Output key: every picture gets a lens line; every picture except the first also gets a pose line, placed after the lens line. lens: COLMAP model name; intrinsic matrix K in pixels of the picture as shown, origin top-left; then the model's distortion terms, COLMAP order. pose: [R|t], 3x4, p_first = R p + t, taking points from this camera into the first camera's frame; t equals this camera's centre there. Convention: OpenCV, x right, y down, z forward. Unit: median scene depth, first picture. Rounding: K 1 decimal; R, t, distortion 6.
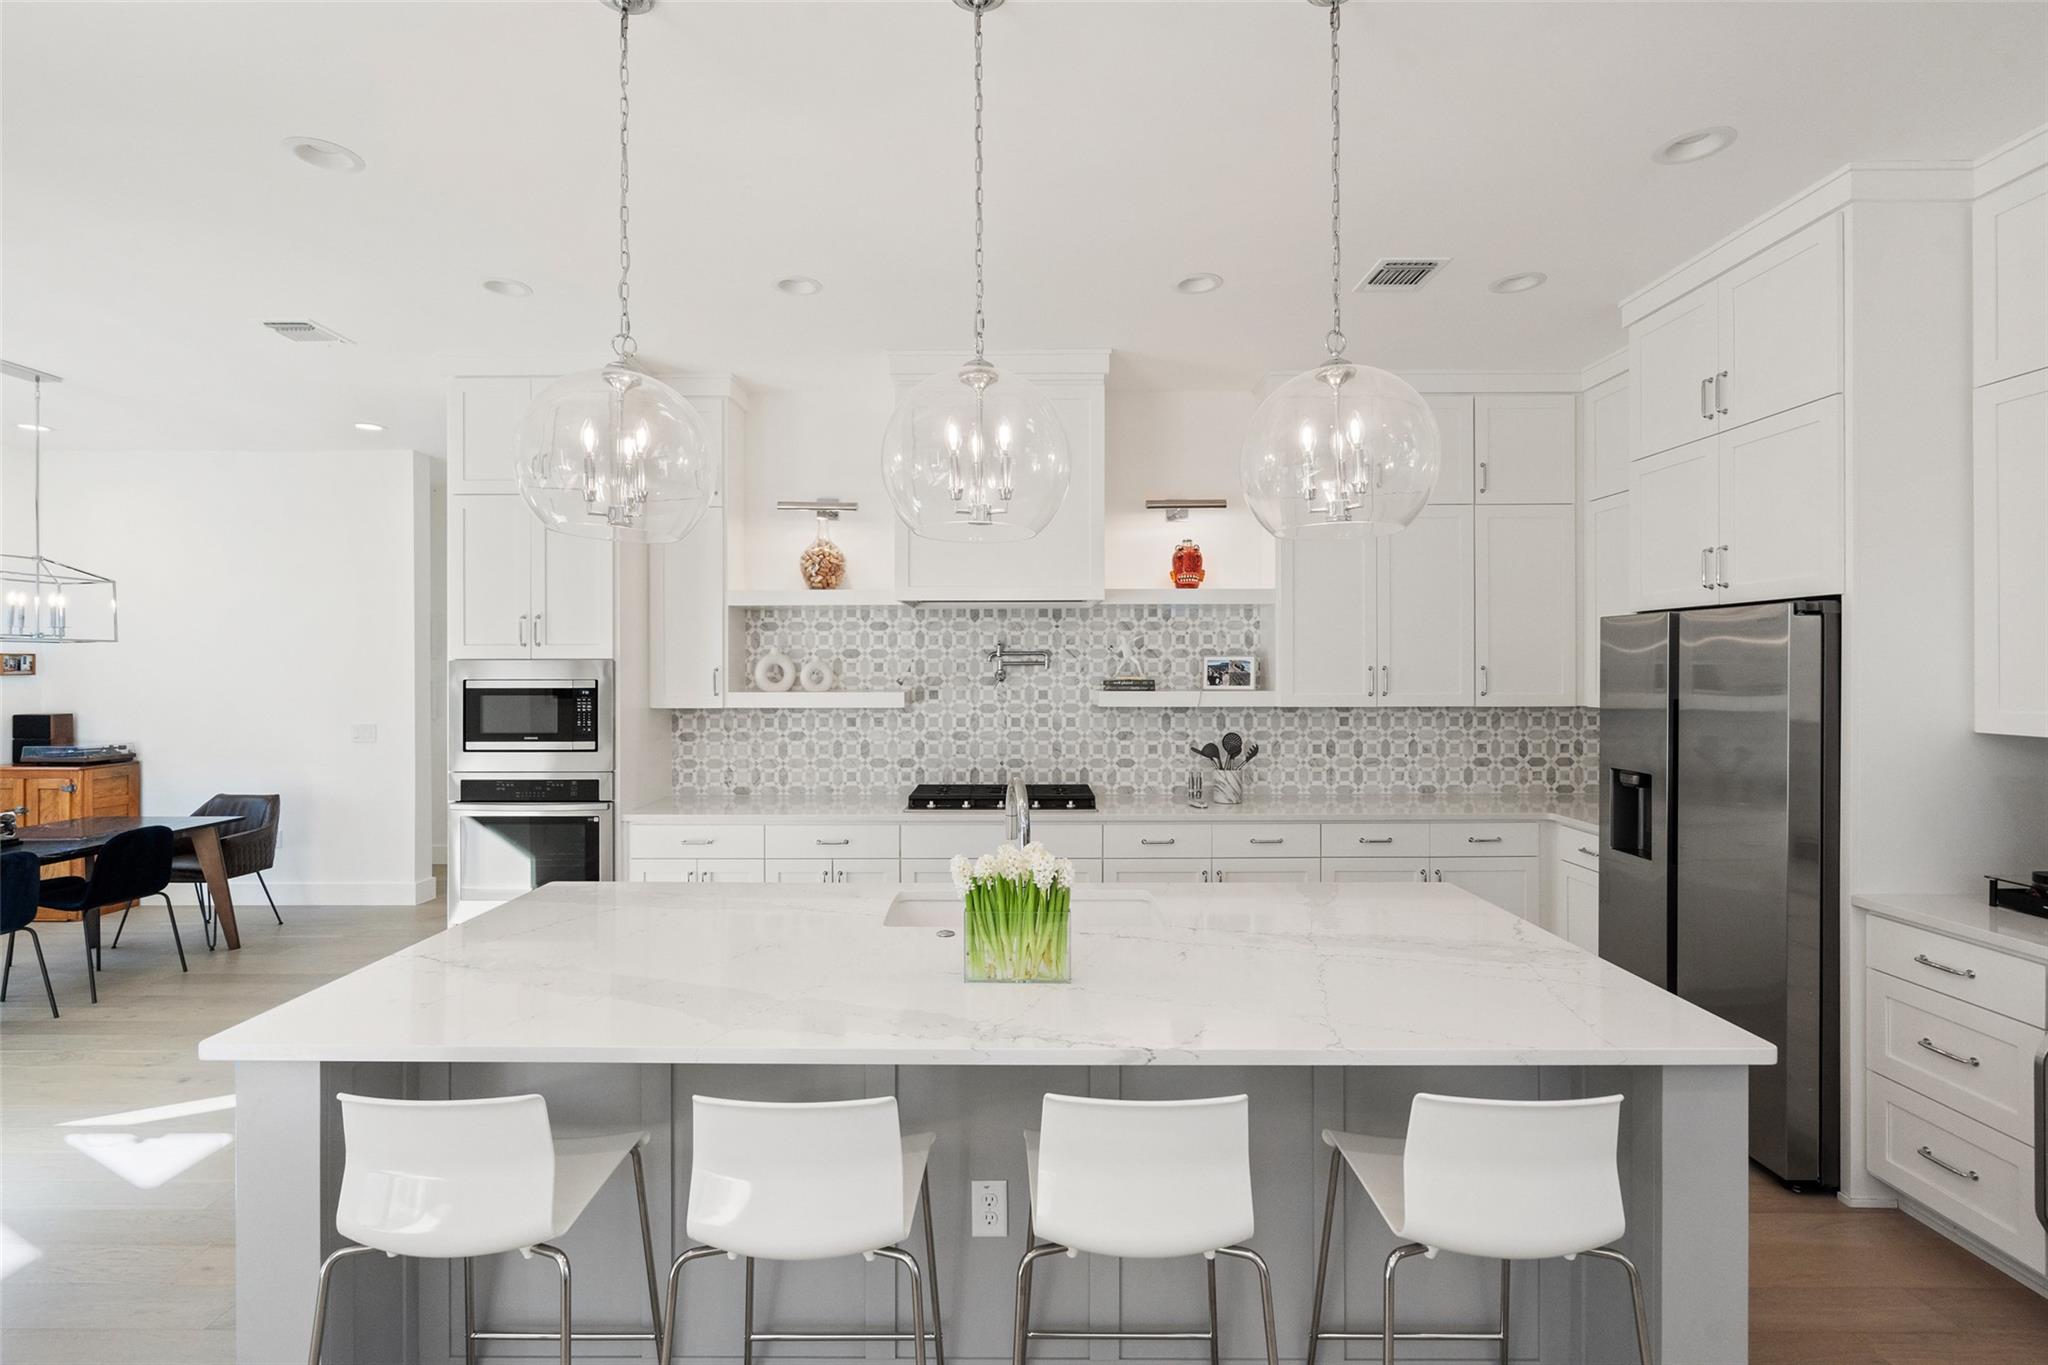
lens RADIAL K [[949.3, 0, 1023.3], [0, 949.3, 669.2], [0, 0, 1]] dist [0.002387, 0.001680]
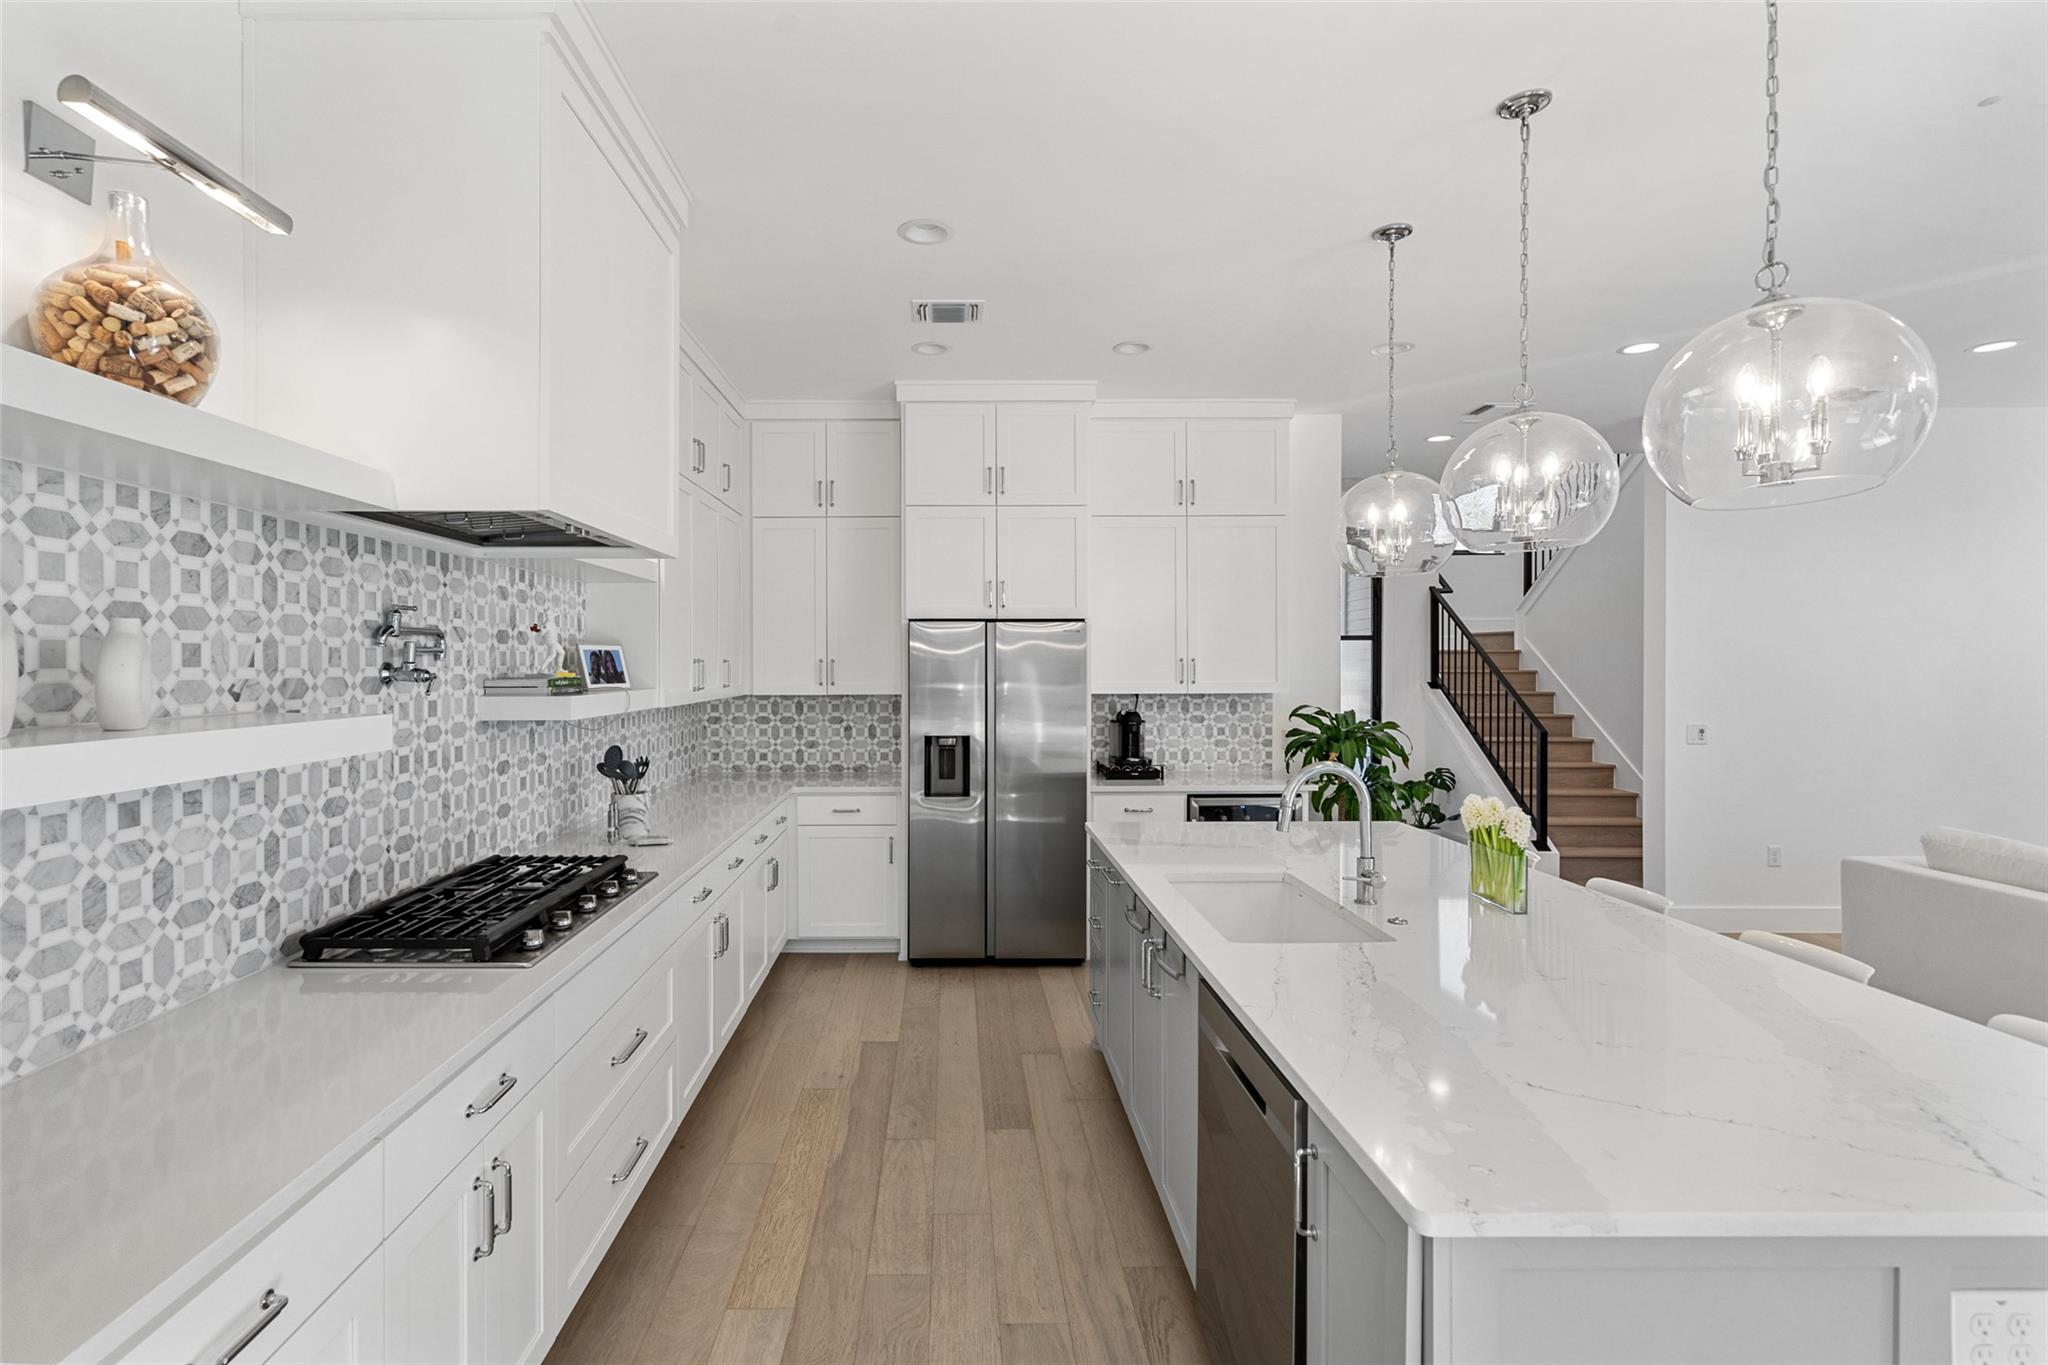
lens RADIAL K [[949.3, 0, 944.4], [0, 949.3, 663.3], [0, 0, 1]] dist [0.002387, 0.001680]
pose [[0.008391, 0.000952, 0.999964, -0.521775], [0.004461, 0.999990, -0.000989, 0.002878], [-0.999955, 0.004469, 0.008387, 0.703667]]
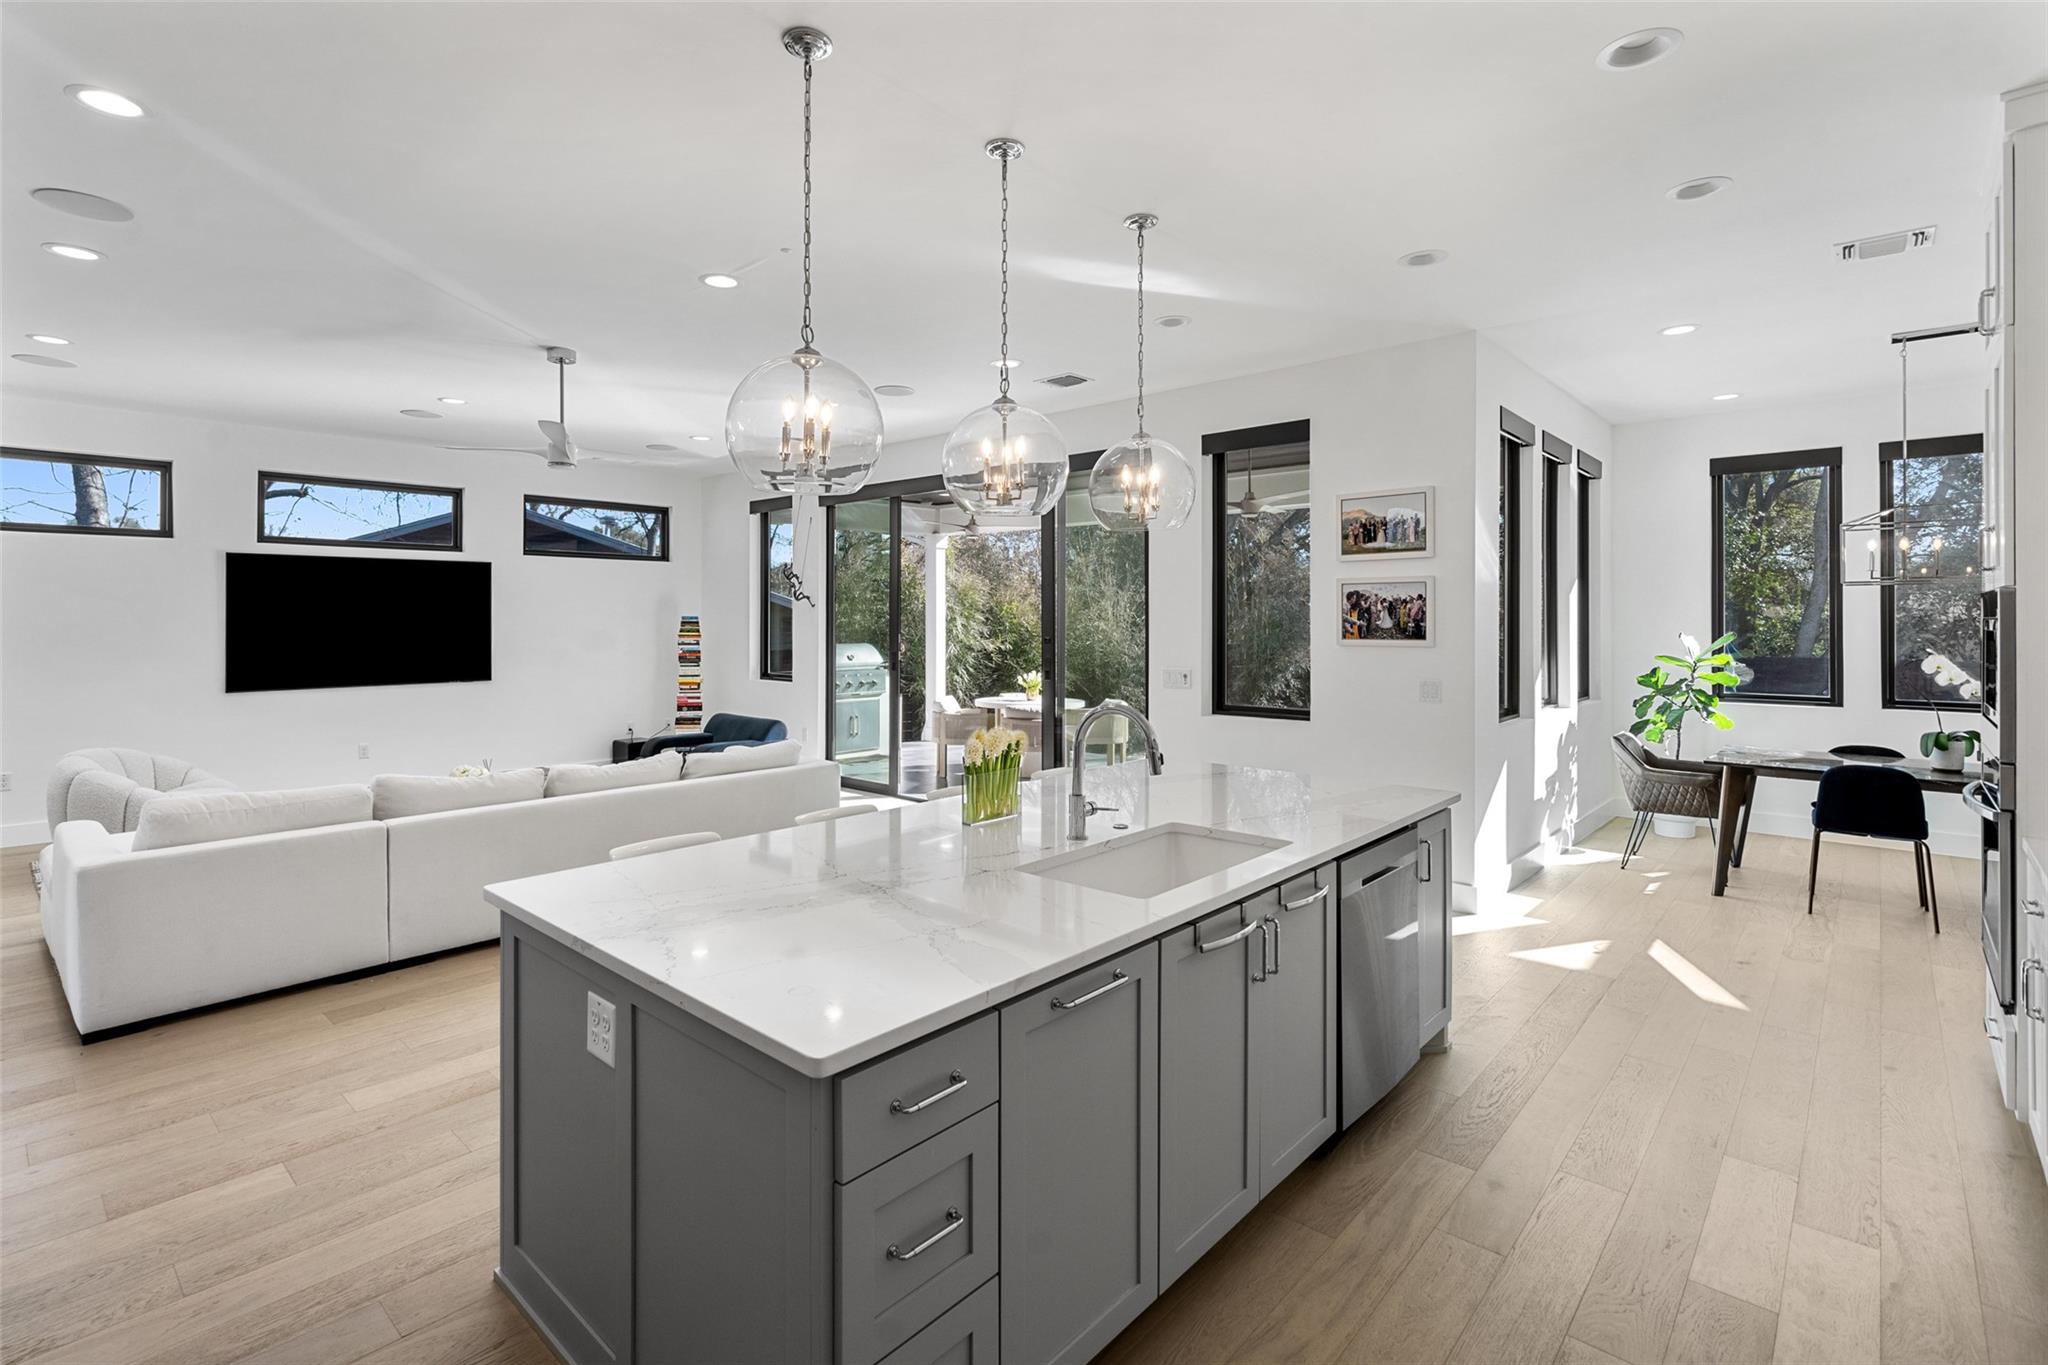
lens RADIAL K [[949.3, 0, 1011.2], [0, 949.3, 621.3], [0, 0, 1]] dist [0.002387, 0.001680]
pose [[-0.669390, 0.003148, -0.742905, 0.417611], [-0.000498, 0.999989, 0.004686, 0.008281], [0.742911, 0.003506, -0.669381, 0.810408]]
